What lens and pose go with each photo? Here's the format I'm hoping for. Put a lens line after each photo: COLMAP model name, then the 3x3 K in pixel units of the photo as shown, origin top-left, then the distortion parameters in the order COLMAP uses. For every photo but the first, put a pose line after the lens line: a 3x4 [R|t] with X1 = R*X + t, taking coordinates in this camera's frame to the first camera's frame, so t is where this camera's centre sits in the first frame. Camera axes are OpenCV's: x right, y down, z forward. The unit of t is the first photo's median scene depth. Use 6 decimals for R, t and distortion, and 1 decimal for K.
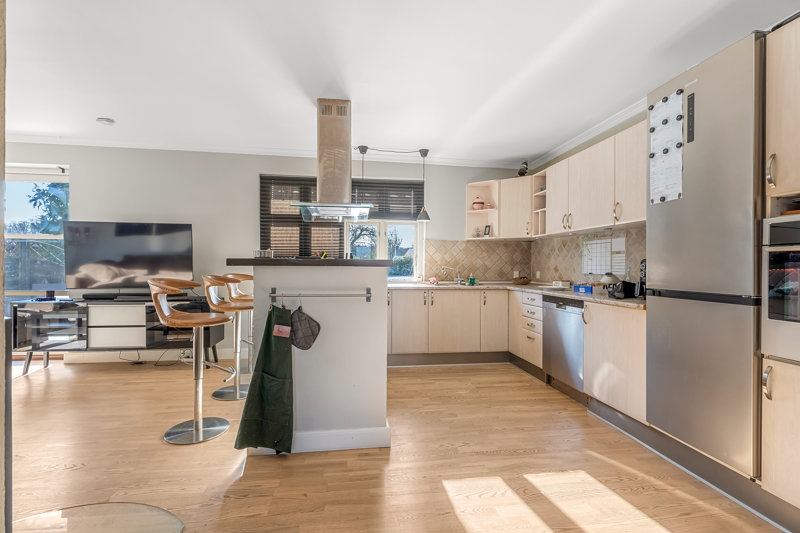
lens RADIAL K [[368.2, 0, 404.1], [0, 368.2, 270.0], [0, 0, 1]] dist [-0.000074, 0.000108]
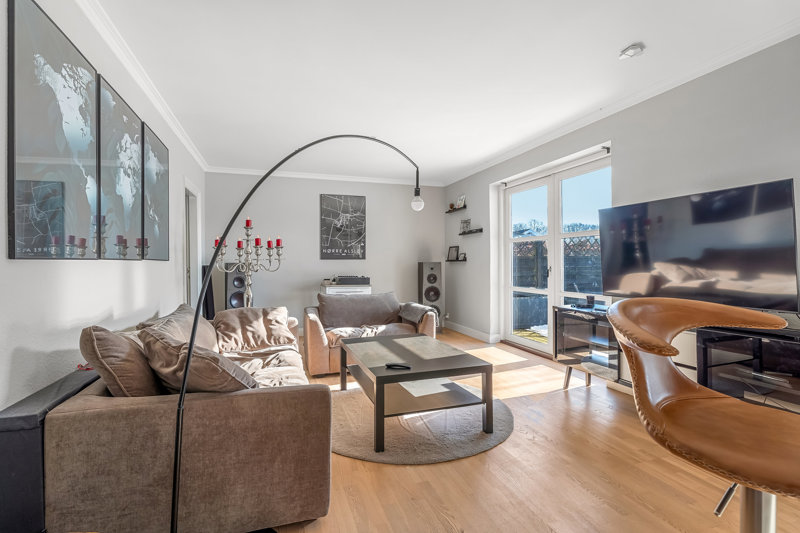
lens RADIAL K [[381.2, 0, 397.8], [0, 381.2, 265.9], [0, 0, 1]] dist [0.026133, 0.000459]
pose [[0.176180, 0.005077, -0.984345, -0.174647], [-0.003223, 0.999984, 0.004580, -0.016555], [0.984353, 0.002365, 0.176194, 0.411924]]
